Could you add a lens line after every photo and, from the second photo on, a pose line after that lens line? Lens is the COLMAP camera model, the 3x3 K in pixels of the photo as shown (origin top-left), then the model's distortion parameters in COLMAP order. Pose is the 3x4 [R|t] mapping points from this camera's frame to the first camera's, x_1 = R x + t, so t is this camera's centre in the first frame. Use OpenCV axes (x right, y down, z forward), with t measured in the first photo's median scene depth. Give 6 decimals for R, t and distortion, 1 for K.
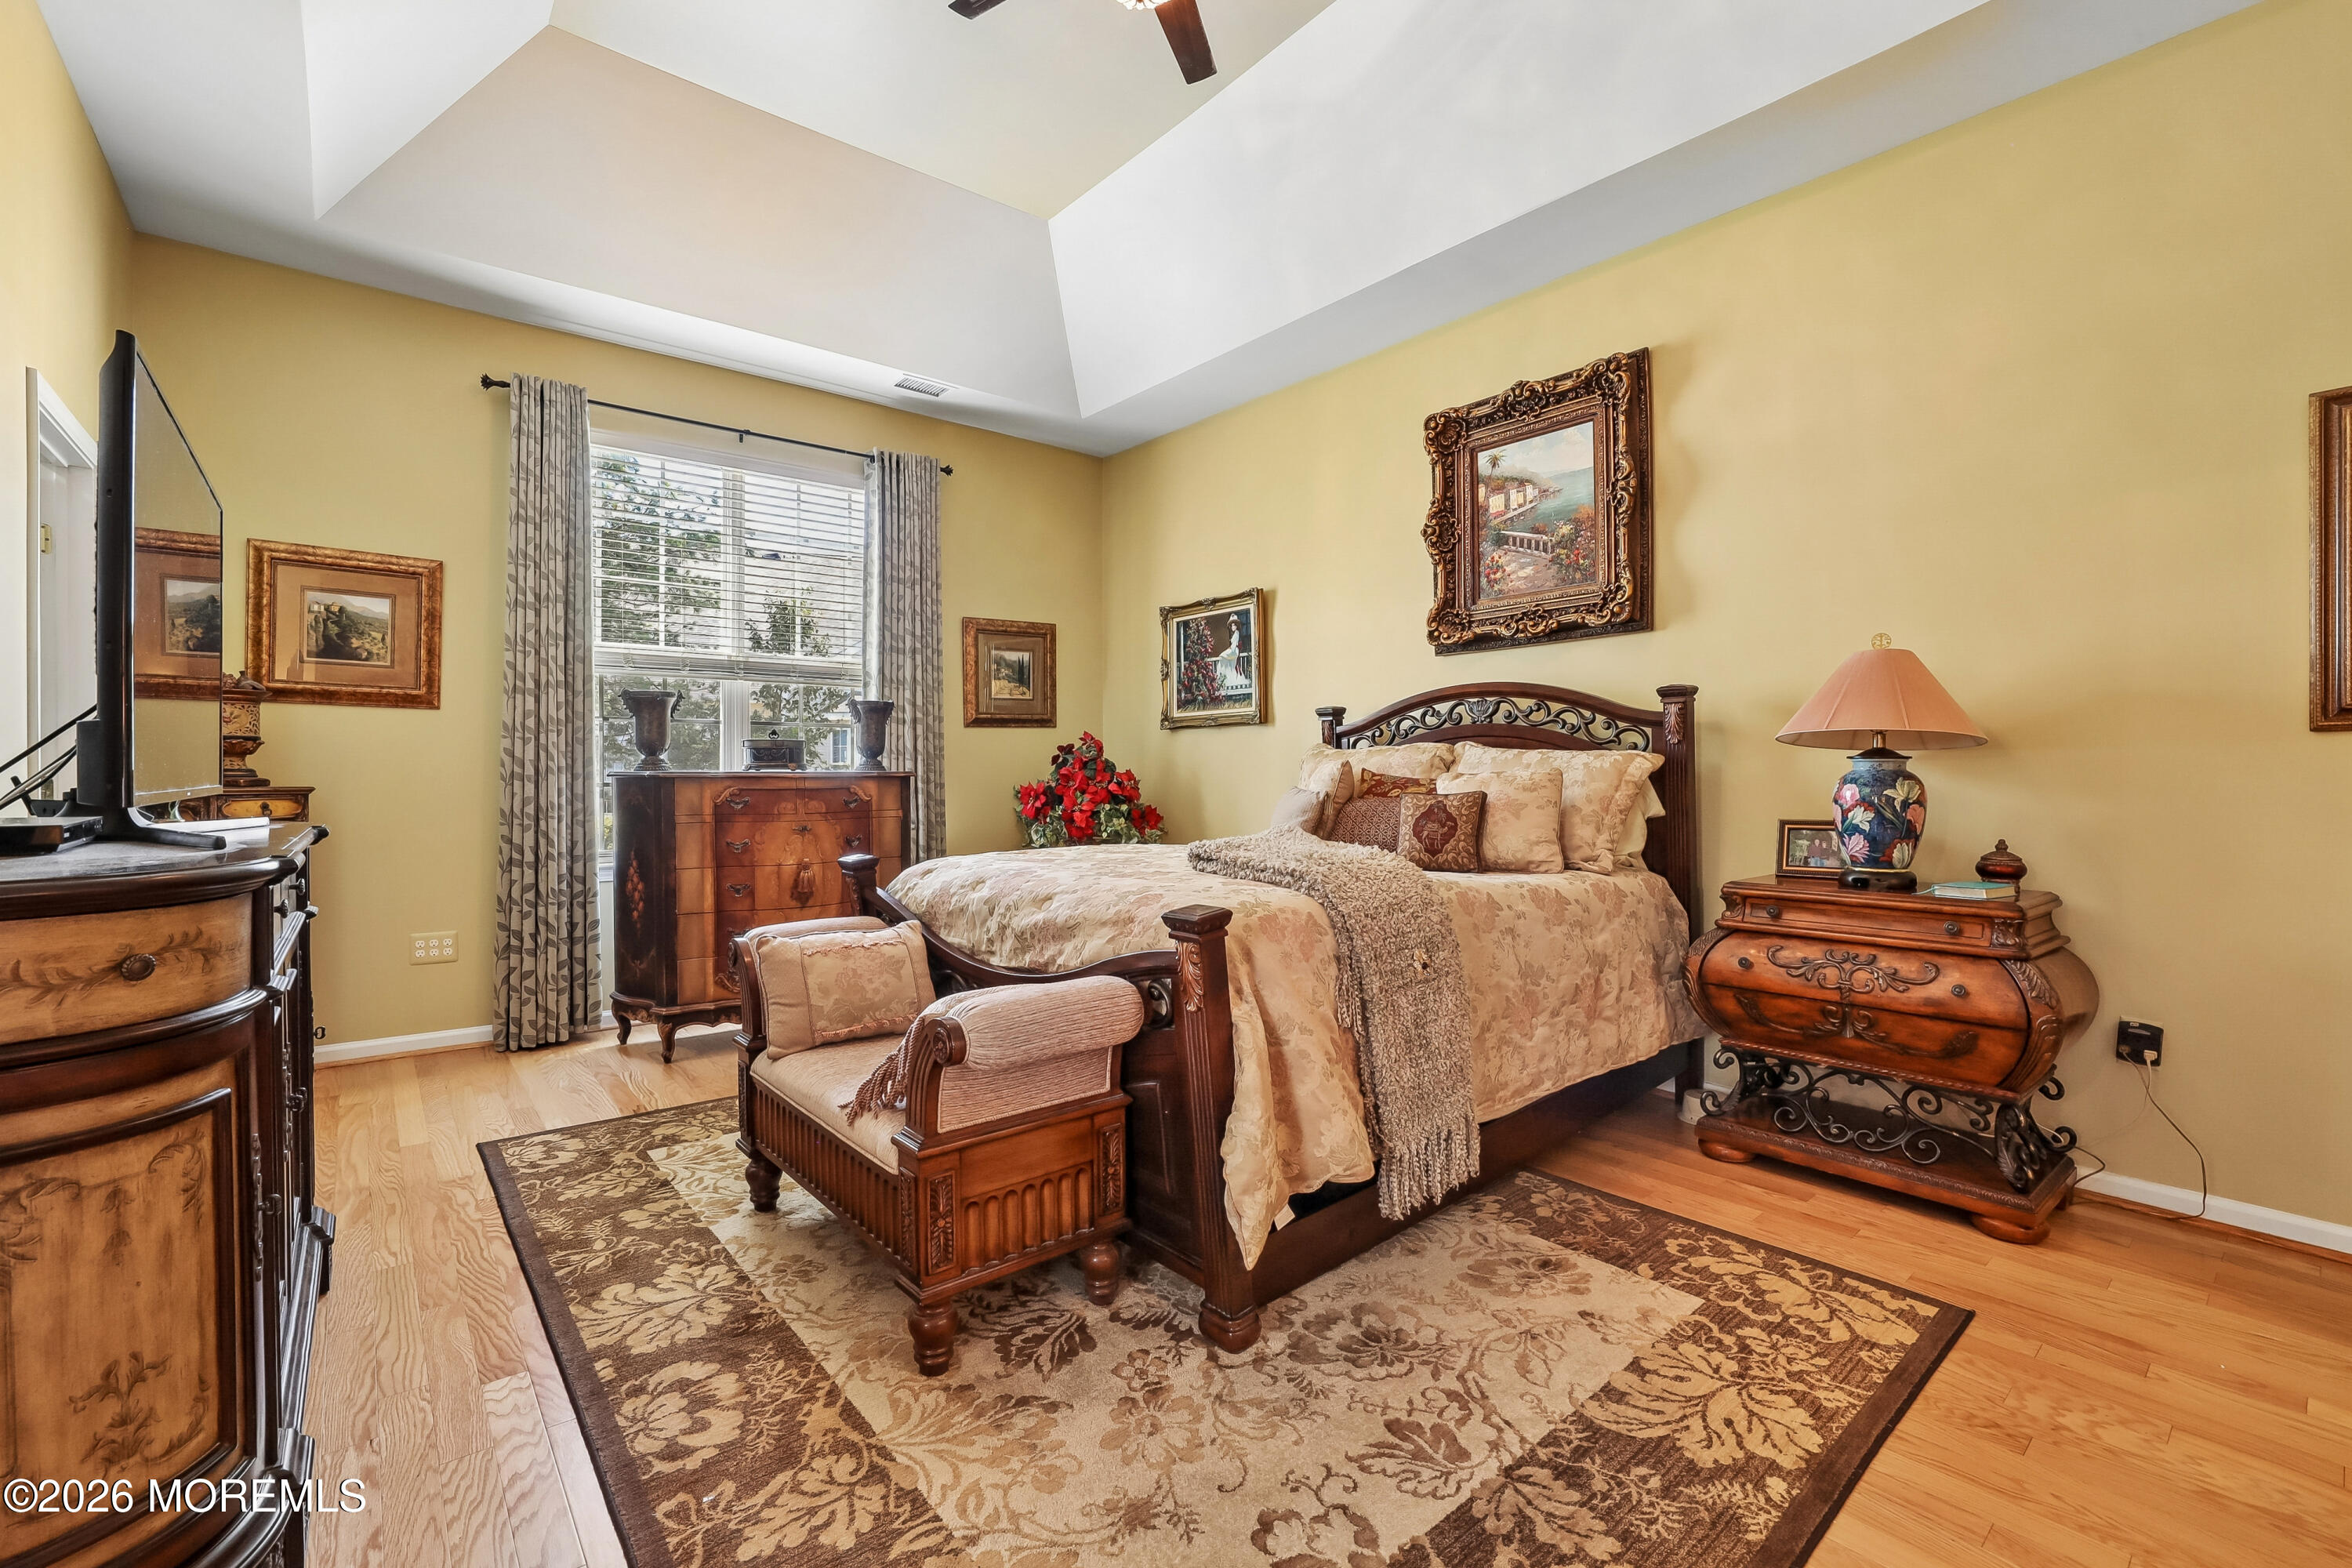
lens RADIAL K [[1014.7, 0, 1170.1], [0, 1014.7, 773.0], [0, 0, 1]] dist [-0.032242, 0.011174]
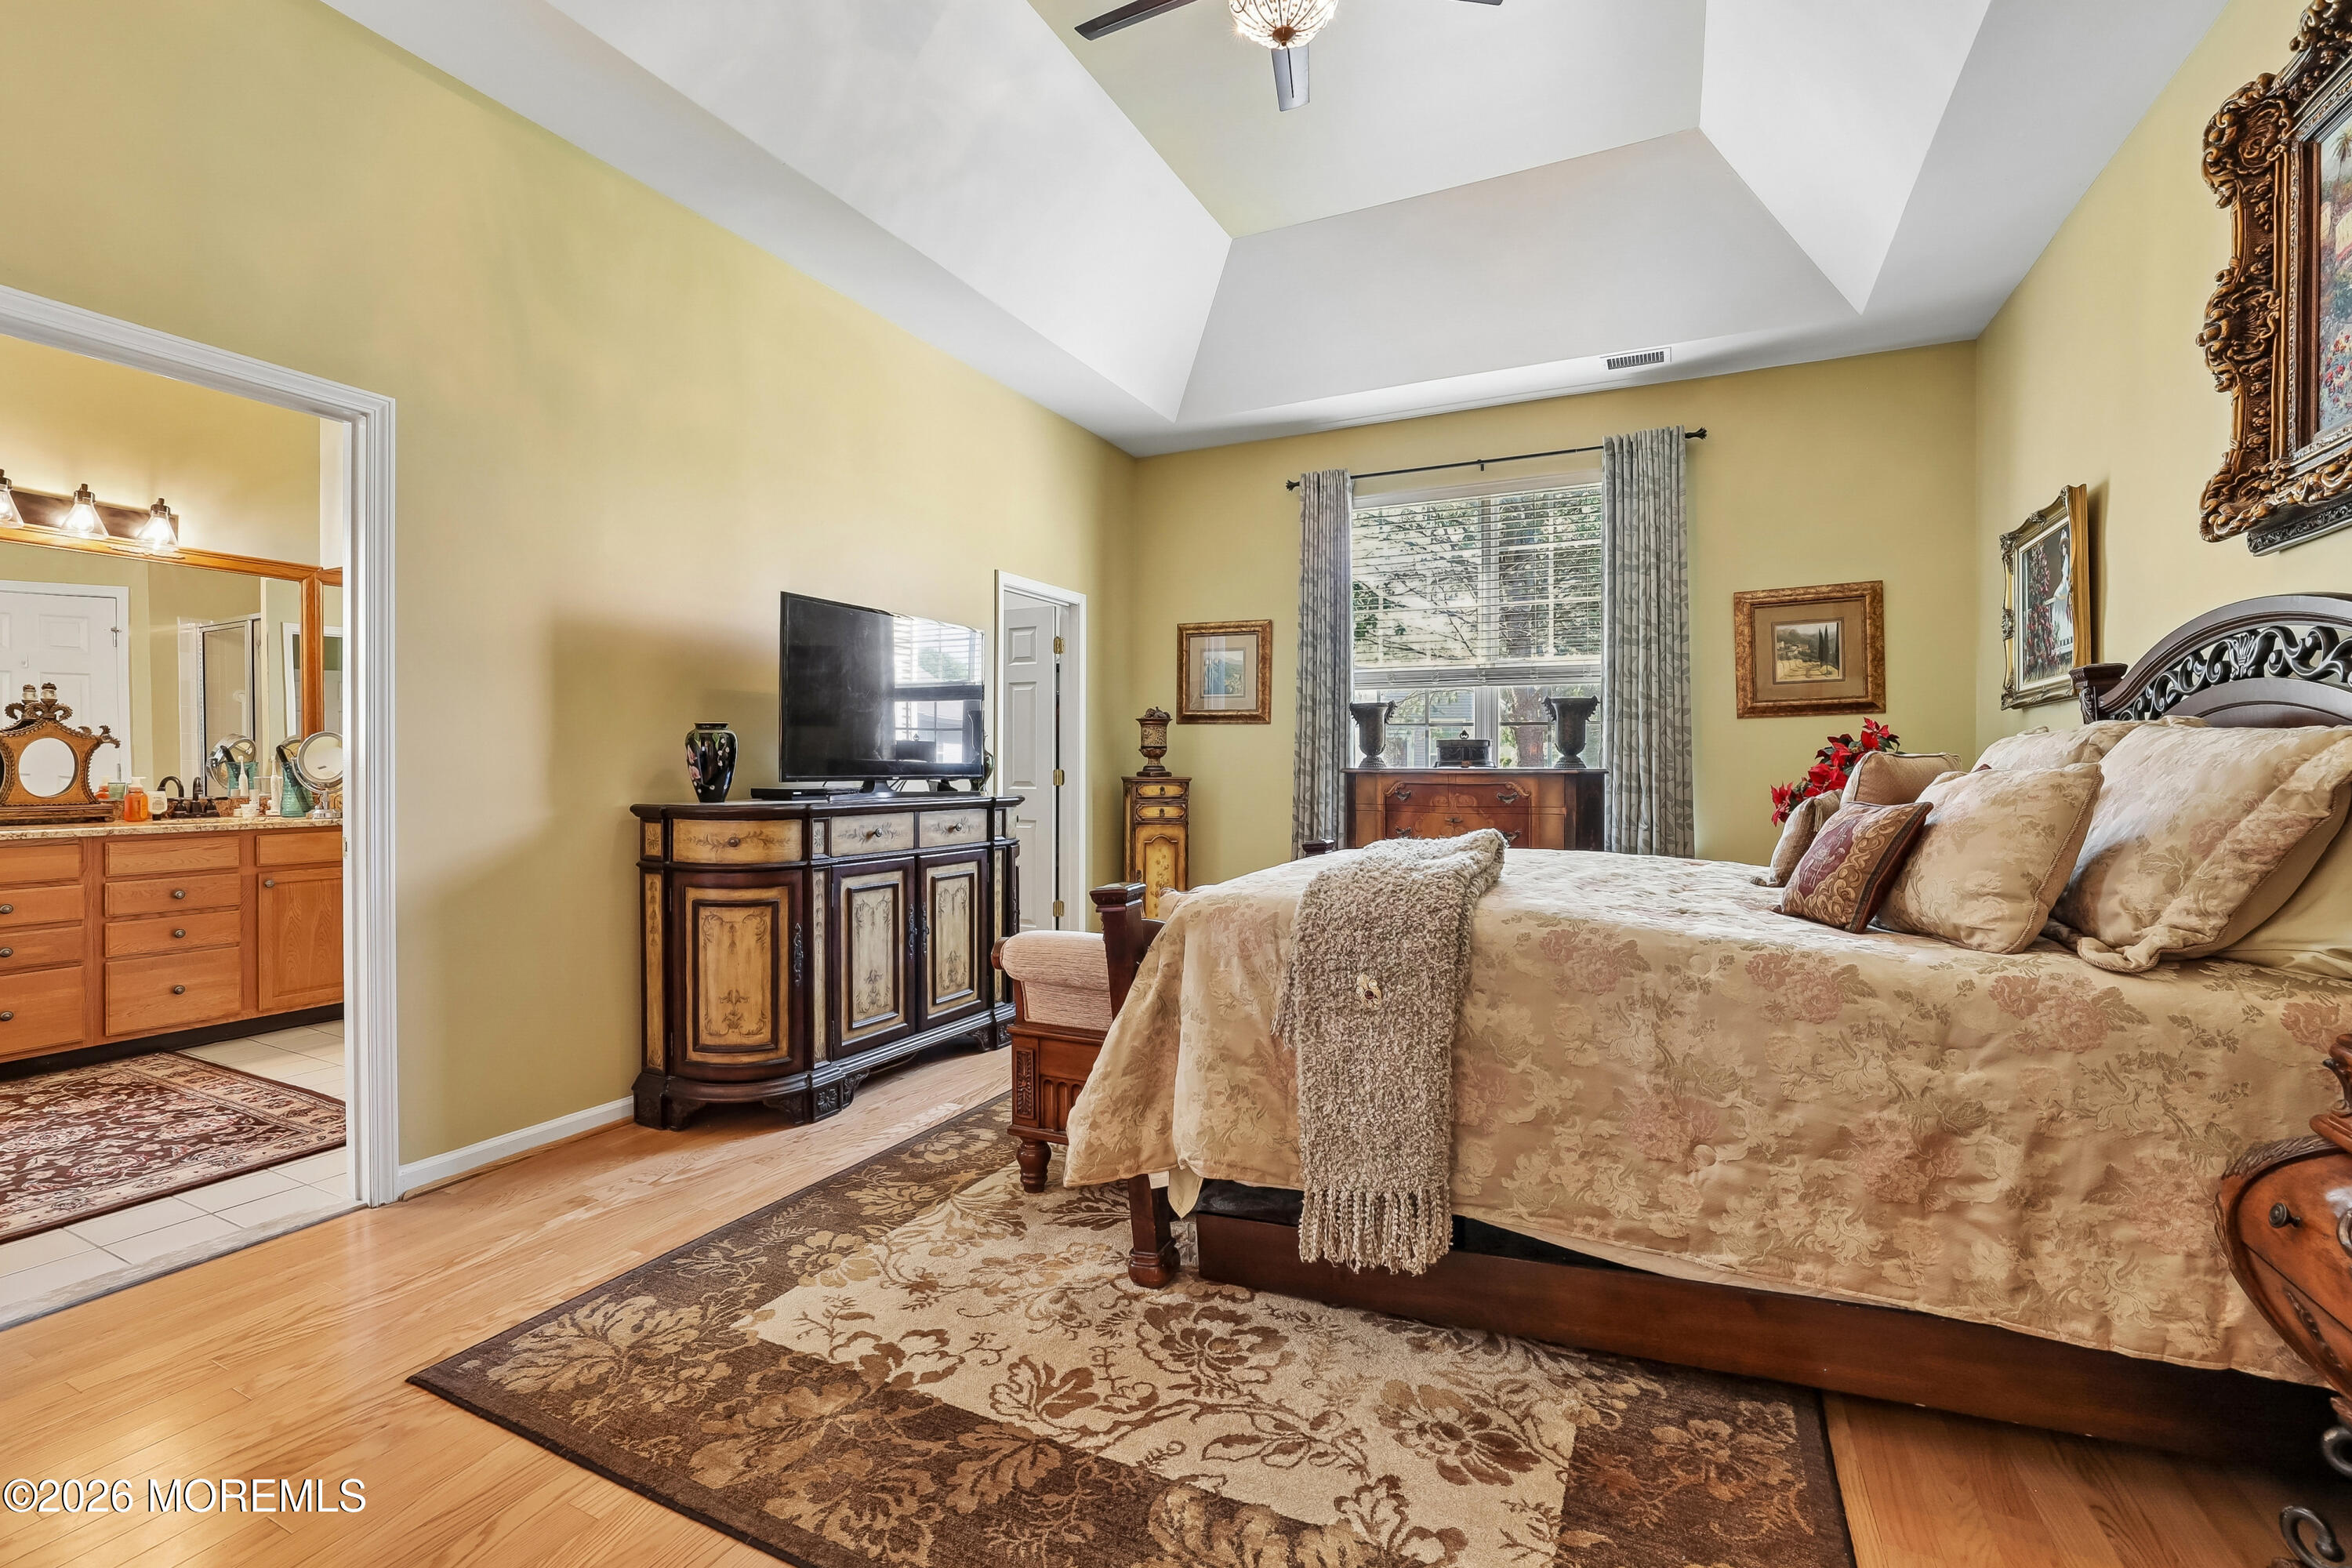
lens RADIAL K [[1014.7, 0, 1164.5], [0, 1014.7, 769.8], [0, 0, 1]] dist [-0.032242, 0.011174]
pose [[0.413969, 0.003521, -0.910284, 0.576381], [-0.005016, 0.999986, 0.001587, -0.000303], [0.910277, 0.003908, 0.413981, 0.293040]]
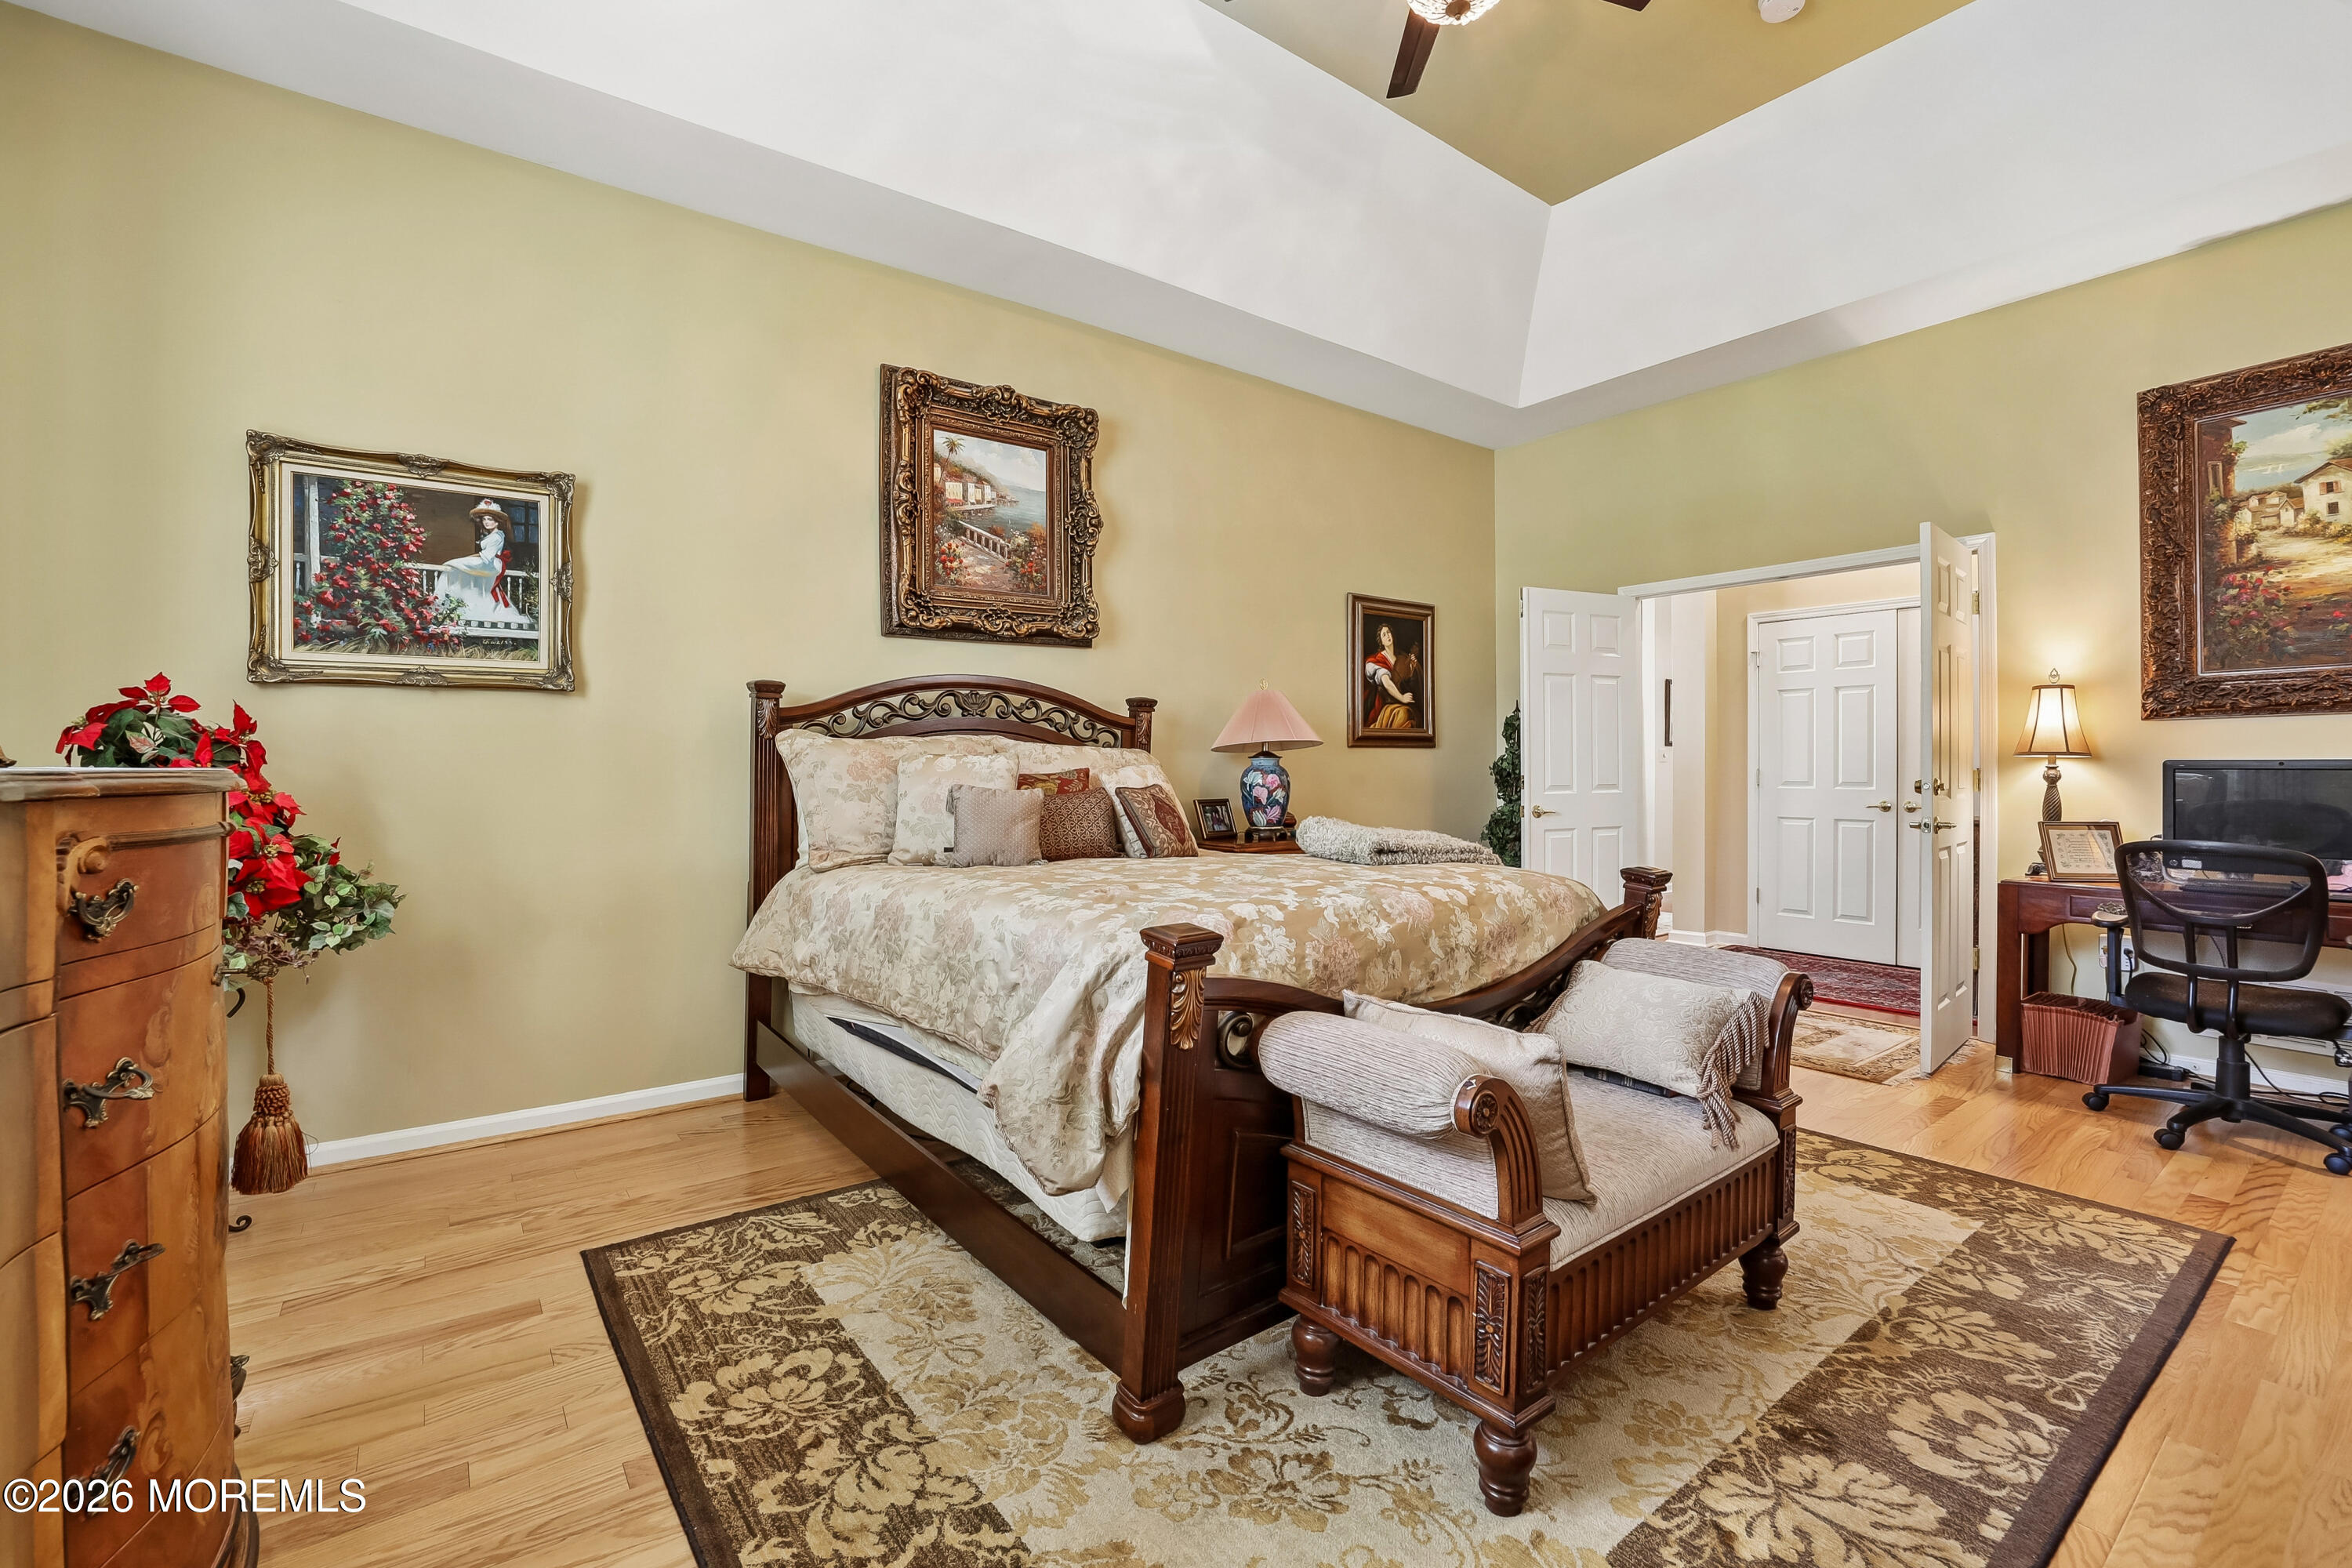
lens RADIAL K [[1014.7, 0, 1137.9], [0, 1014.7, 779.0], [0, 0, 1]] dist [-0.032242, 0.011174]
pose [[0.058143, -0.023263, 0.998037, -0.706659], [-0.000574, 0.999728, 0.023336, -0.012232], [-0.998308, -0.001930, 0.058114, 0.835090]]
